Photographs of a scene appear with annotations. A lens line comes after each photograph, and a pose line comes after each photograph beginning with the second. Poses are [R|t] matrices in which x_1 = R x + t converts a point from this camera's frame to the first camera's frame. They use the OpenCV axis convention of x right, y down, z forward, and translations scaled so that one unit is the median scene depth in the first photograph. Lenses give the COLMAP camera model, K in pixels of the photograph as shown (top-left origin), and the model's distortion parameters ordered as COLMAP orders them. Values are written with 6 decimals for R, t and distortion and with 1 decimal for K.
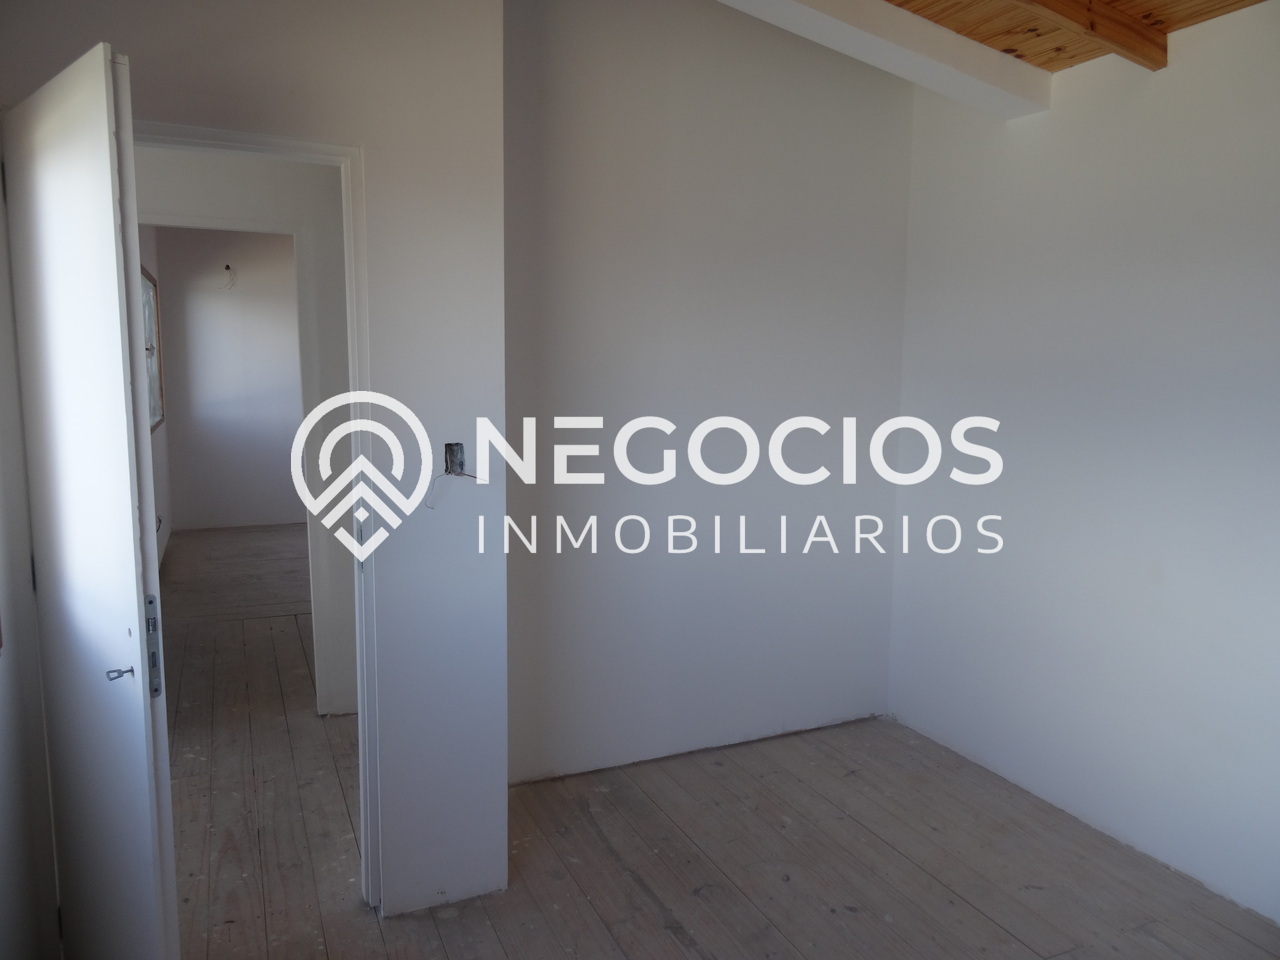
lens RADIAL K [[909.0, 0, 640.0], [0, 909.0, 480.0], [0, 0, 1]] dist [-0.000113, 0.000461]
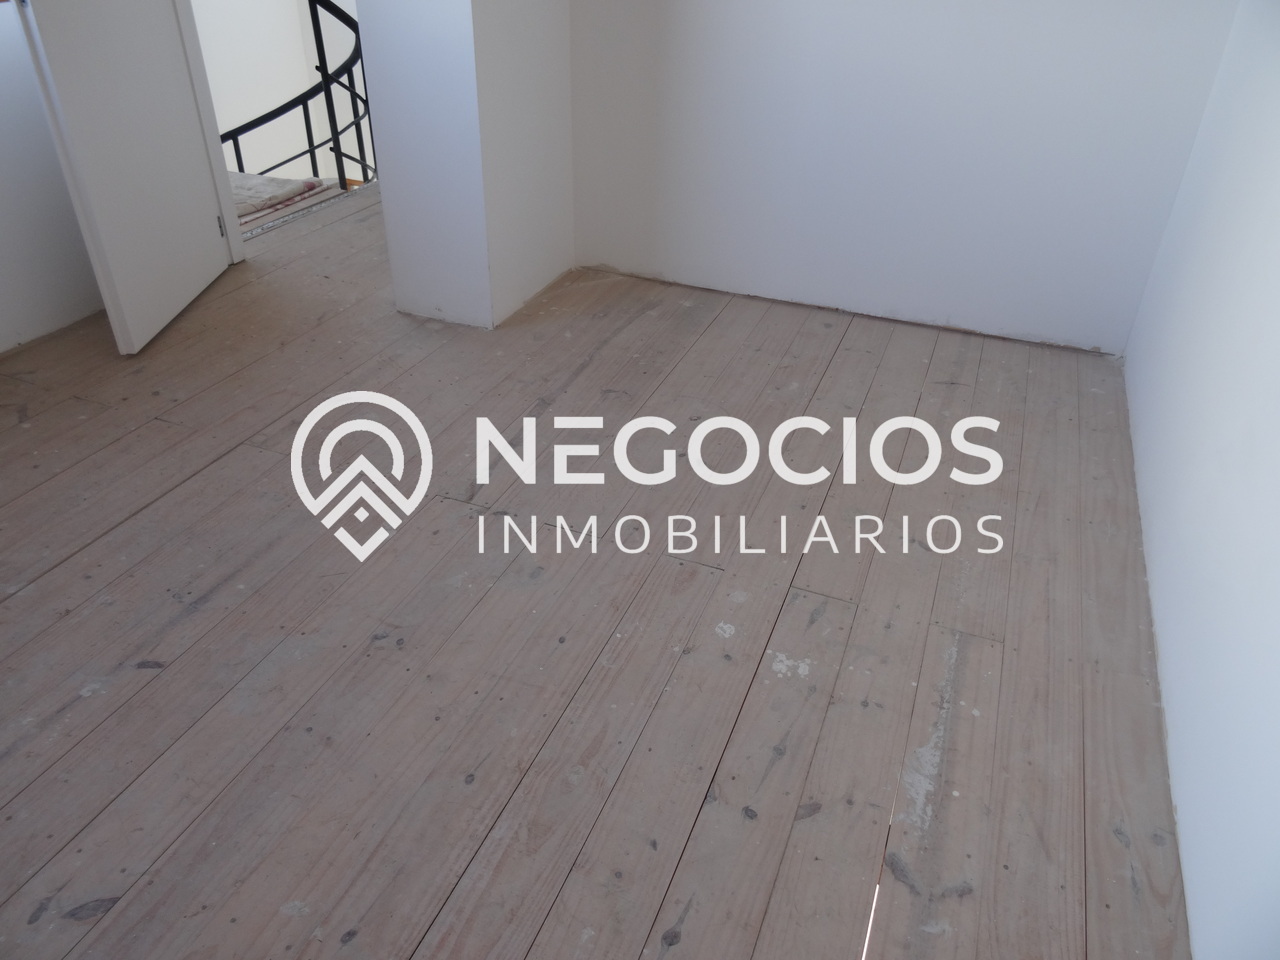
lens RADIAL K [[909.0, 0, 640.0], [0, 909.0, 480.0], [0, 0, 1]] dist [-0.000113, 0.000461]
pose [[0.694101, 0.402664, -0.596729, 0.662886], [-0.107990, 0.877792, 0.466711, 0.073399], [0.711731, -0.259504, 0.652760, 0.342876]]
